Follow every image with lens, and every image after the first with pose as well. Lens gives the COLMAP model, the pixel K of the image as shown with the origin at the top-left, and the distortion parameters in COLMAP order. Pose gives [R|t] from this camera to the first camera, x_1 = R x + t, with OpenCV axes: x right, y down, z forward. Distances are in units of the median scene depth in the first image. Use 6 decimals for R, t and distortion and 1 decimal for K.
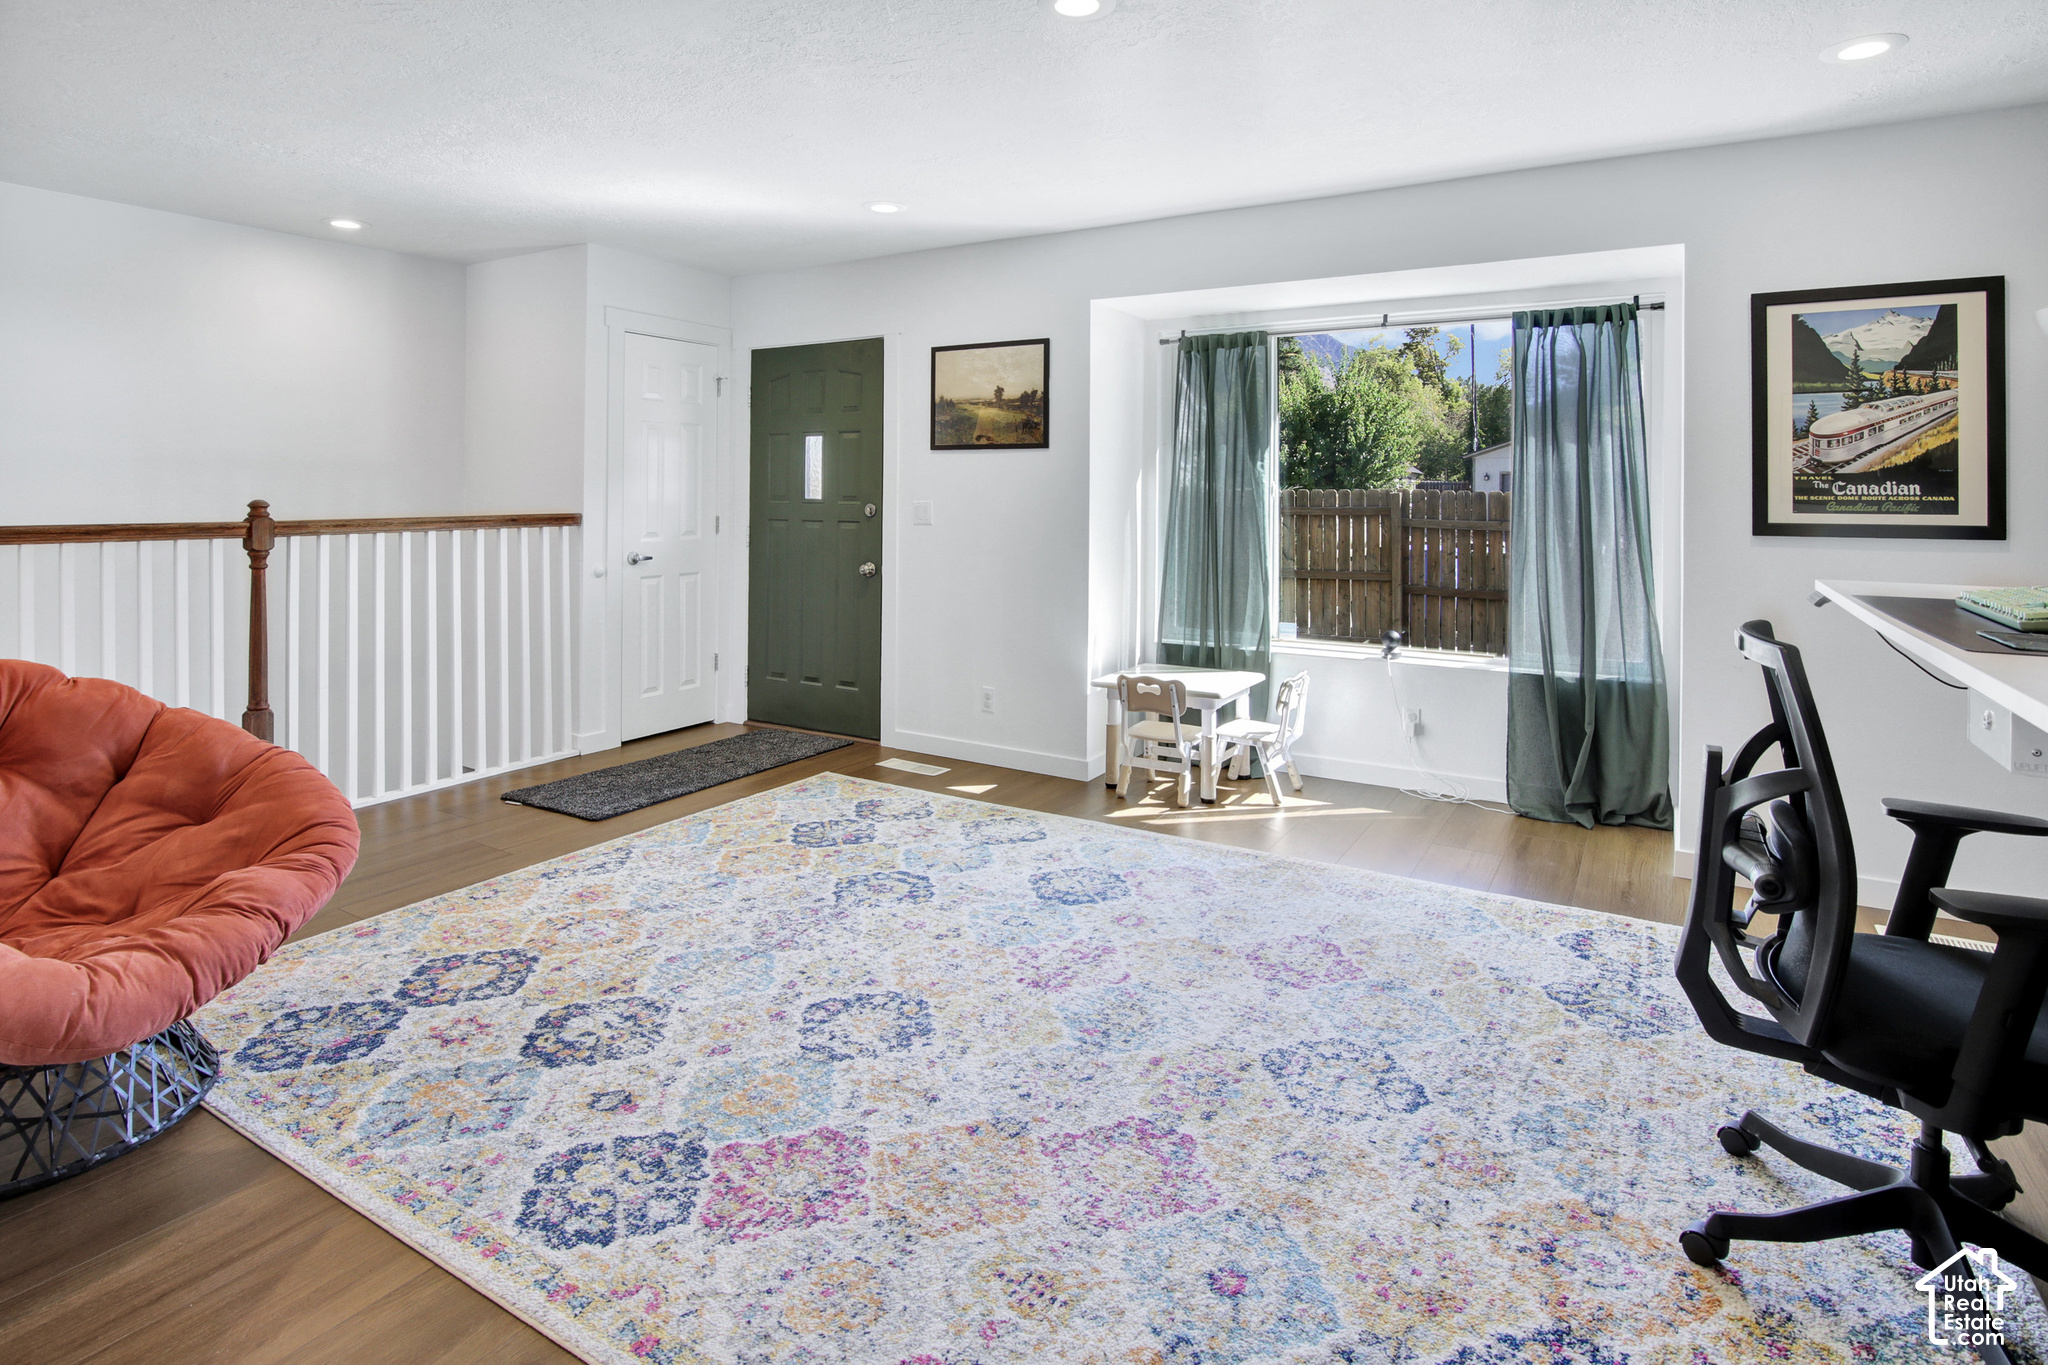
lens RADIAL K [[1067.3, 0, 1041.8], [0, 1067.3, 654.4], [0, 0, 1]] dist [-0.016102, -0.001032]
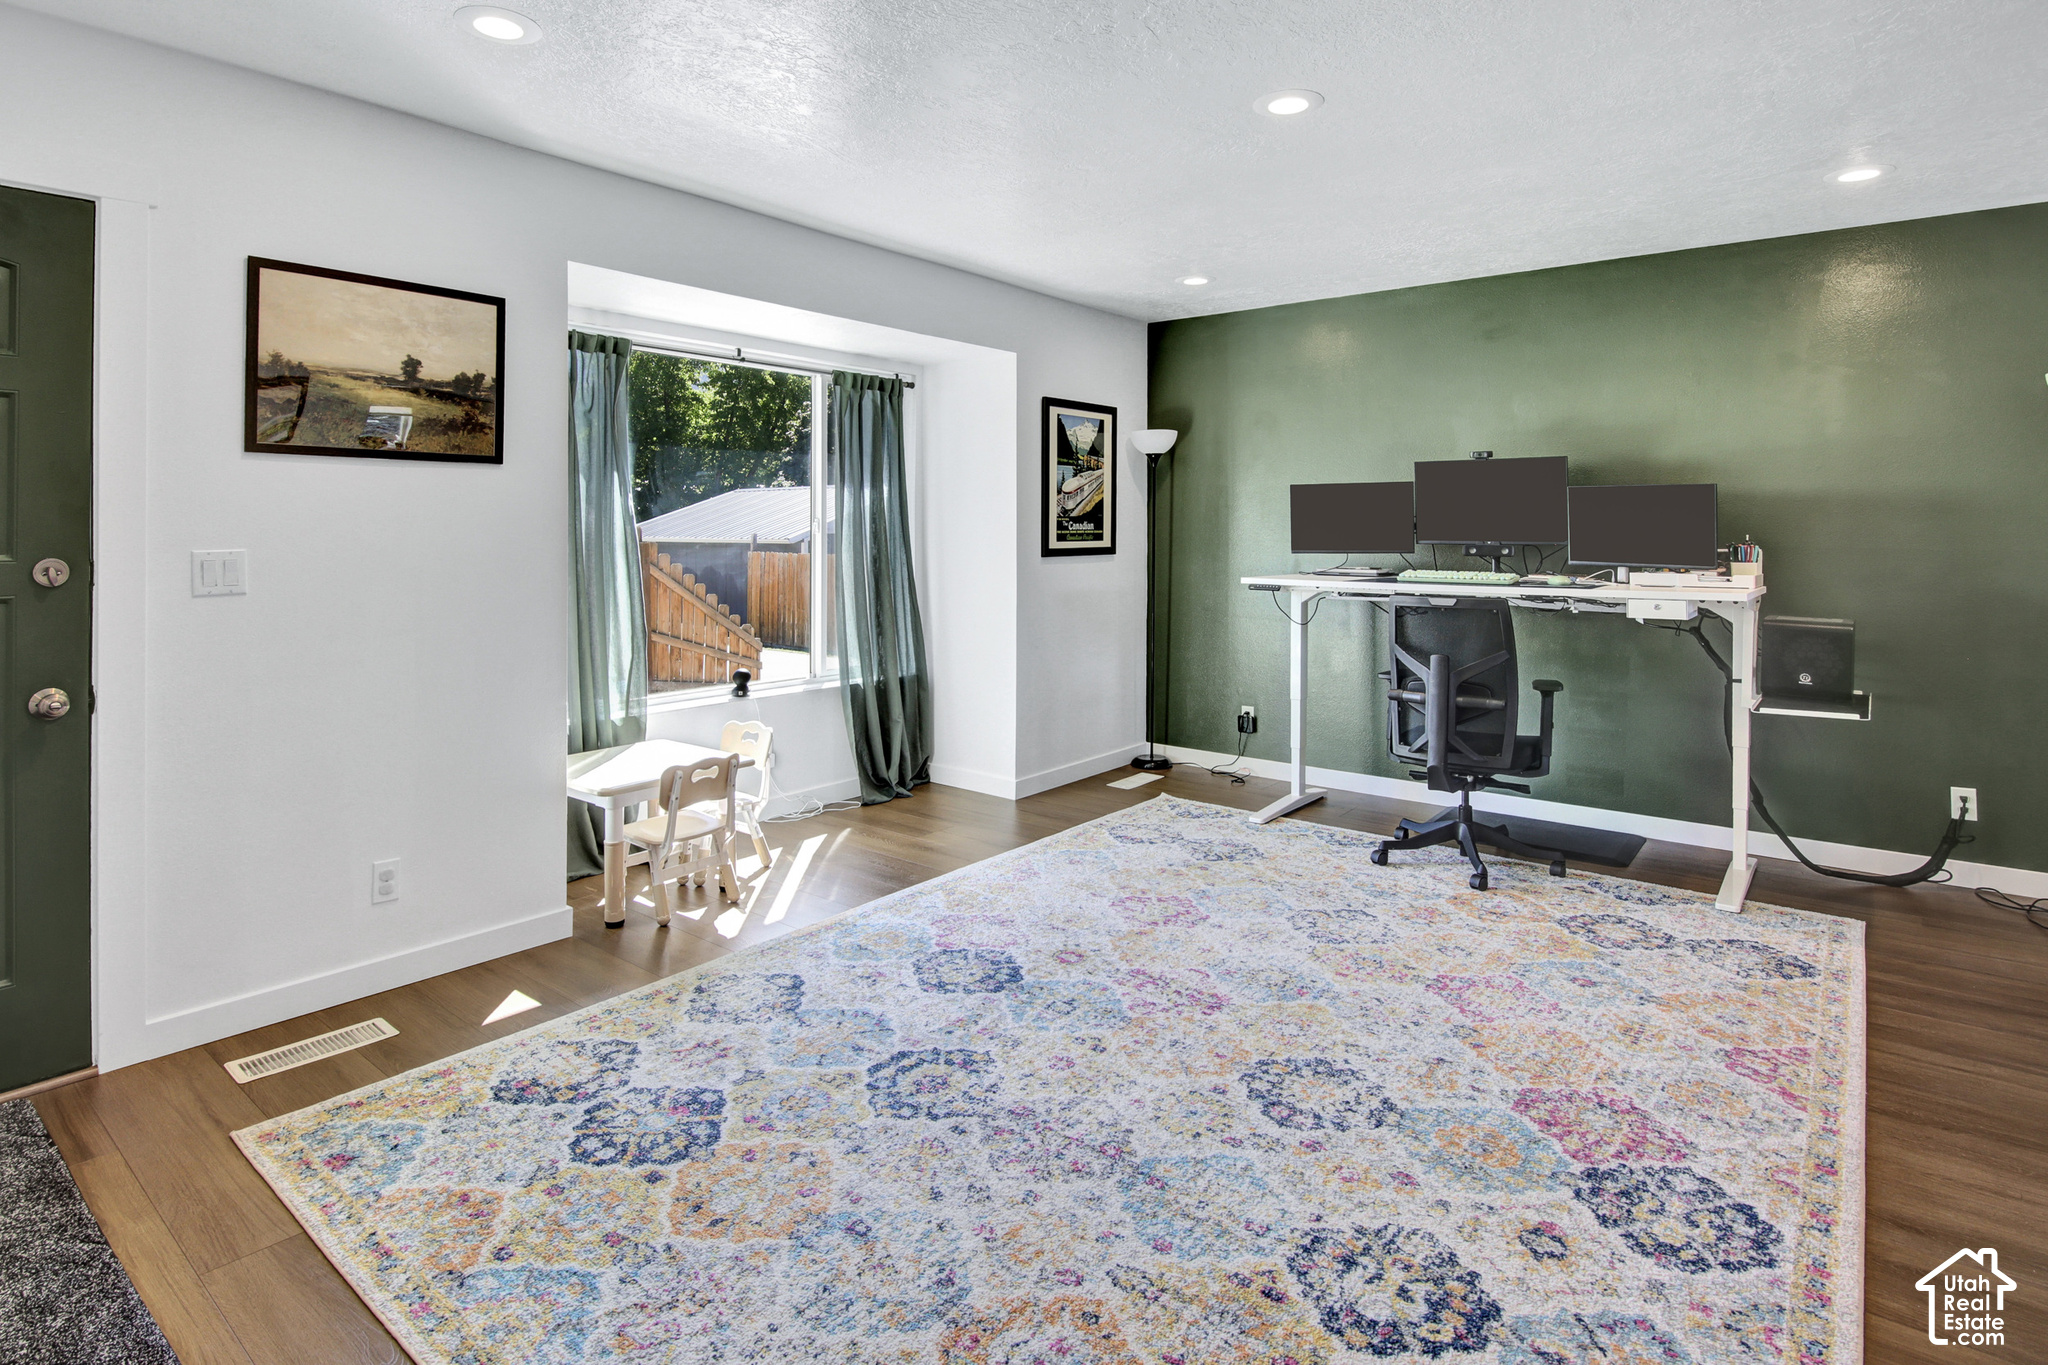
lens RADIAL K [[1045.3, 0, 1024.0], [0, 1045.3, 682.5], [0, 0, 1]] dist [-0.019716, 0.001153]
pose [[0.142084, -0.148234, 0.978692, -1.031424], [0.144955, 0.981180, 0.127567, -0.166414], [-0.979184, 0.123741, 0.160897, 1.029748]]
